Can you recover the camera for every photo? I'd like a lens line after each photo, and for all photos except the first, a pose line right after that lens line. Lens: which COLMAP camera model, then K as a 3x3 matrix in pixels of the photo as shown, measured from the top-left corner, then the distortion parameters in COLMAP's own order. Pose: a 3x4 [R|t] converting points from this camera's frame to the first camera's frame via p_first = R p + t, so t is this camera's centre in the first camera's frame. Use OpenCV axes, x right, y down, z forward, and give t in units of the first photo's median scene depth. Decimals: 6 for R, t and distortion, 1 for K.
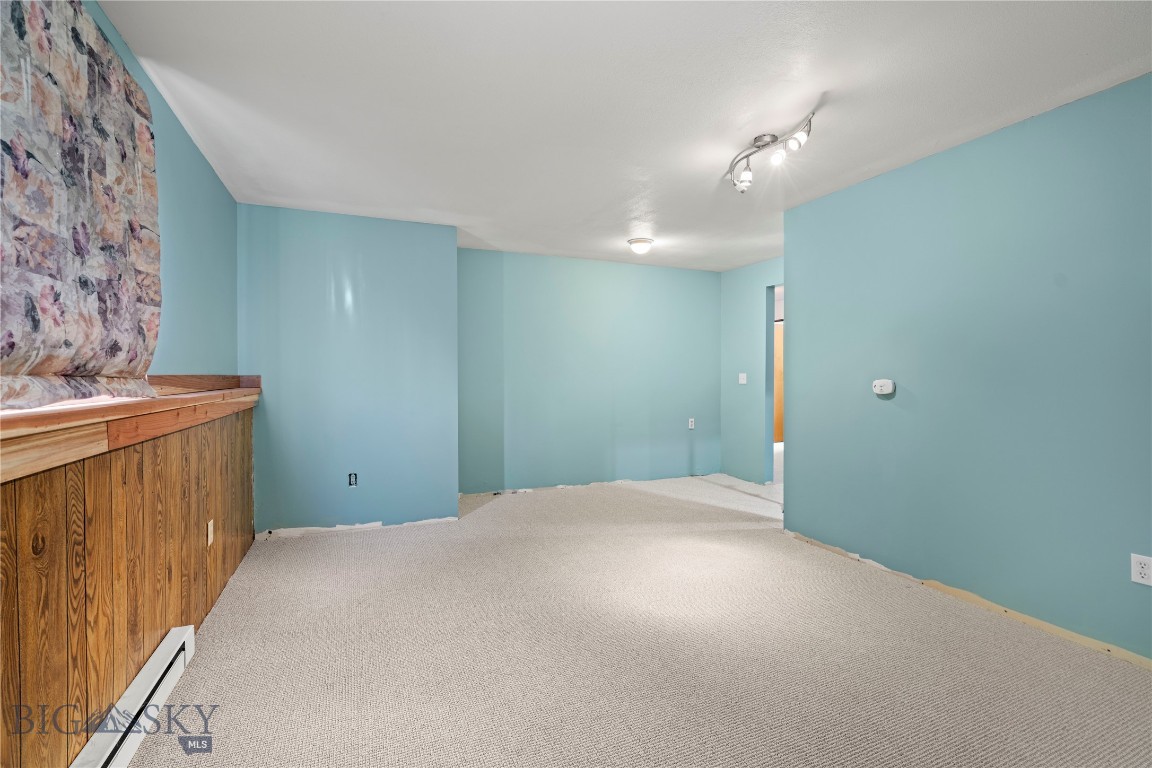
lens RADIAL K [[527.5, 0, 576.5], [0, 527.5, 378.9], [0, 0, 1]] dist [-0.001602, 0.000020]
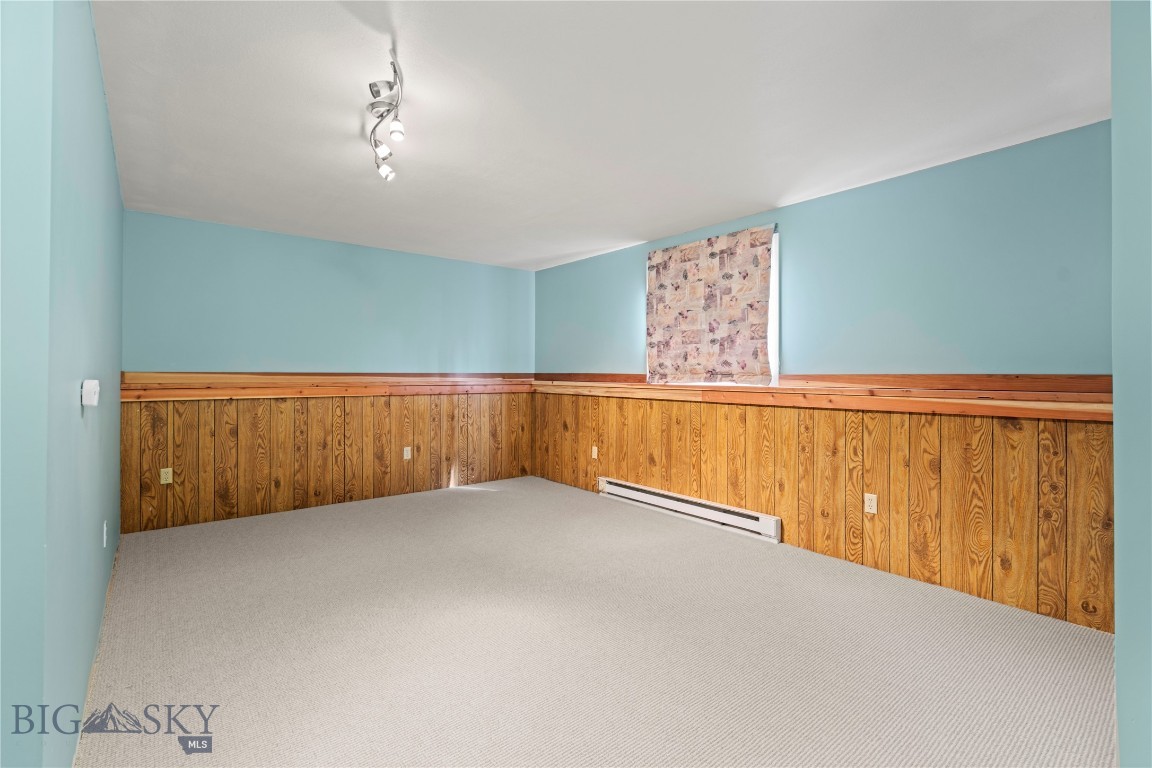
lens RADIAL K [[527.5, 0, 577.6], [0, 527.5, 376.9], [0, 0, 1]] dist [-0.001602, 0.000020]
pose [[-0.965963, 0.001447, -0.258674, 0.522107], [-0.002264, 0.999899, 0.014050, -0.034329], [0.258669, 0.014157, -0.965862, 3.887580]]
